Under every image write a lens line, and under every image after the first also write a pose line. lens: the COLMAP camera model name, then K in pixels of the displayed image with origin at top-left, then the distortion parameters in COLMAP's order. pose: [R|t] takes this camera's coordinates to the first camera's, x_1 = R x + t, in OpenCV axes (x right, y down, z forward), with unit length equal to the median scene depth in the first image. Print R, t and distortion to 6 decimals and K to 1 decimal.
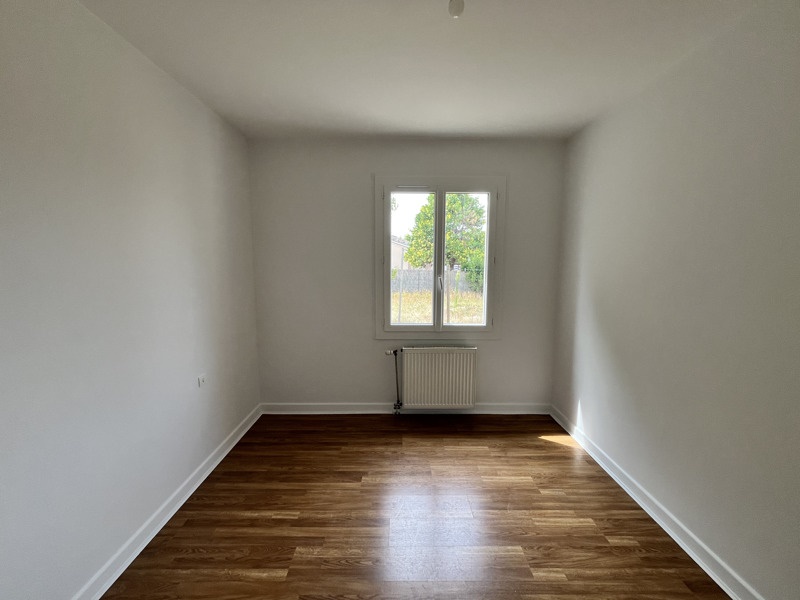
lens RADIAL K [[325.5, 0, 397.5], [0, 325.5, 296.6], [0, 0, 1]] dist [-0.001857, 0.000059]
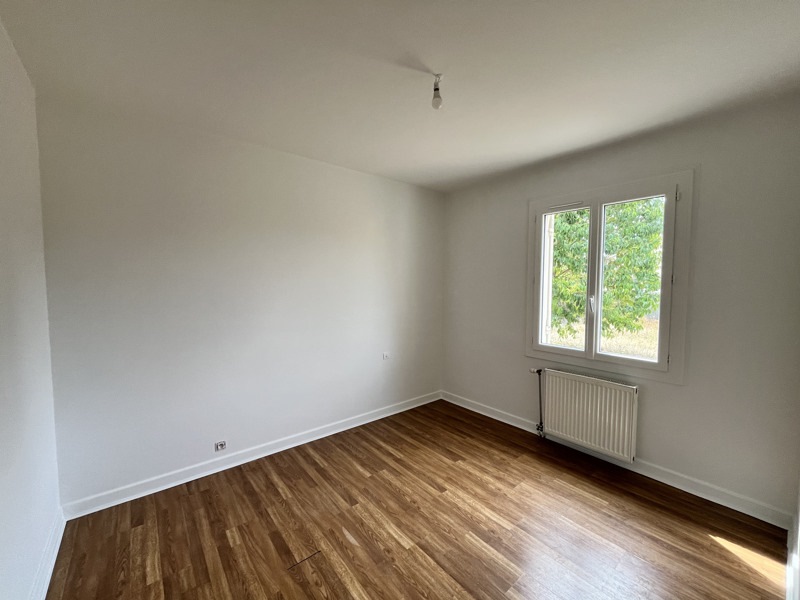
lens RADIAL K [[325.5, 0, 399.9], [0, 325.5, 296.2], [0, 0, 1]] dist [-0.001857, 0.000059]
pose [[0.628484, 0.029745, -0.777254, 0.553419], [-0.084753, 0.995938, -0.030417, 0.007404], [0.773192, 0.084991, 0.628451, 0.023713]]
